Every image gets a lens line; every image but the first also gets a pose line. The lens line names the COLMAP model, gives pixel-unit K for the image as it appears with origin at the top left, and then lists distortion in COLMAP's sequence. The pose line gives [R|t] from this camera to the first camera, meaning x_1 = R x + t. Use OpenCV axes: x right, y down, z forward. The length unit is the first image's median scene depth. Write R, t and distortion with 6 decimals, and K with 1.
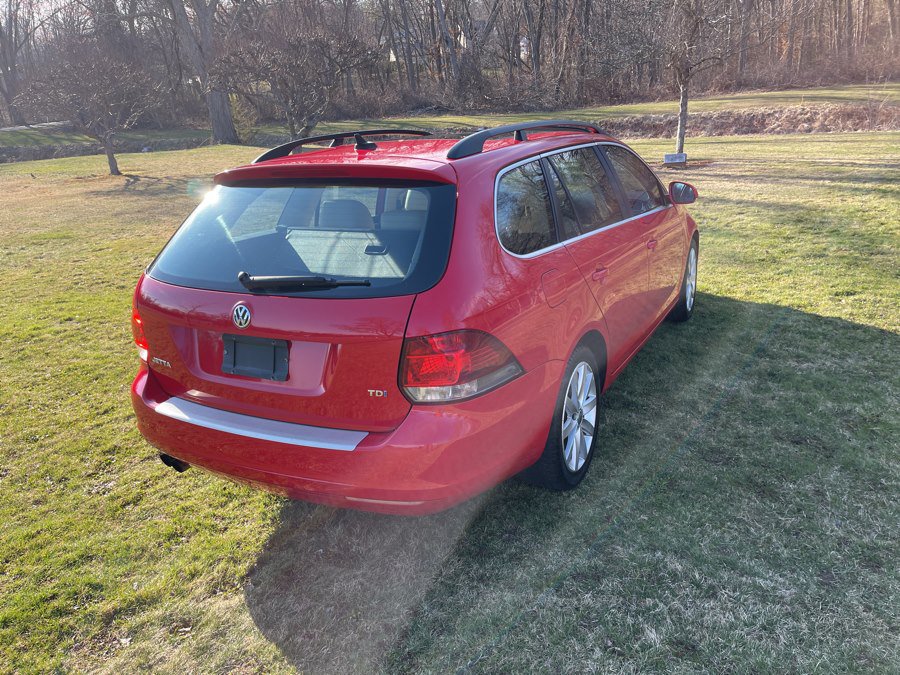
lens RADIAL K [[678.1, 0, 457.6], [0, 678.1, 337.4], [0, 0, 1]] dist [0.078541, -0.110029]
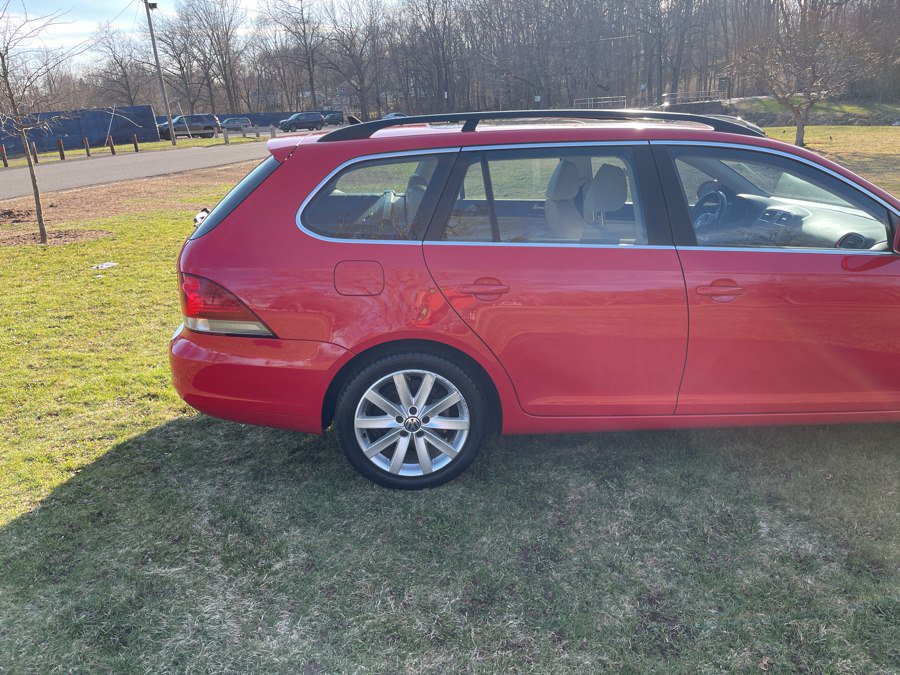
lens RADIAL K [[678.1, 0, 451.0], [0, 678.1, 338.5], [0, 0, 1]] dist [0.078541, -0.110029]
pose [[0.521413, 0.303549, -0.797488, 0.928647], [-0.269107, 0.945390, 0.183897, -0.186093], [0.809759, 0.118723, 0.574626, 0.480486]]
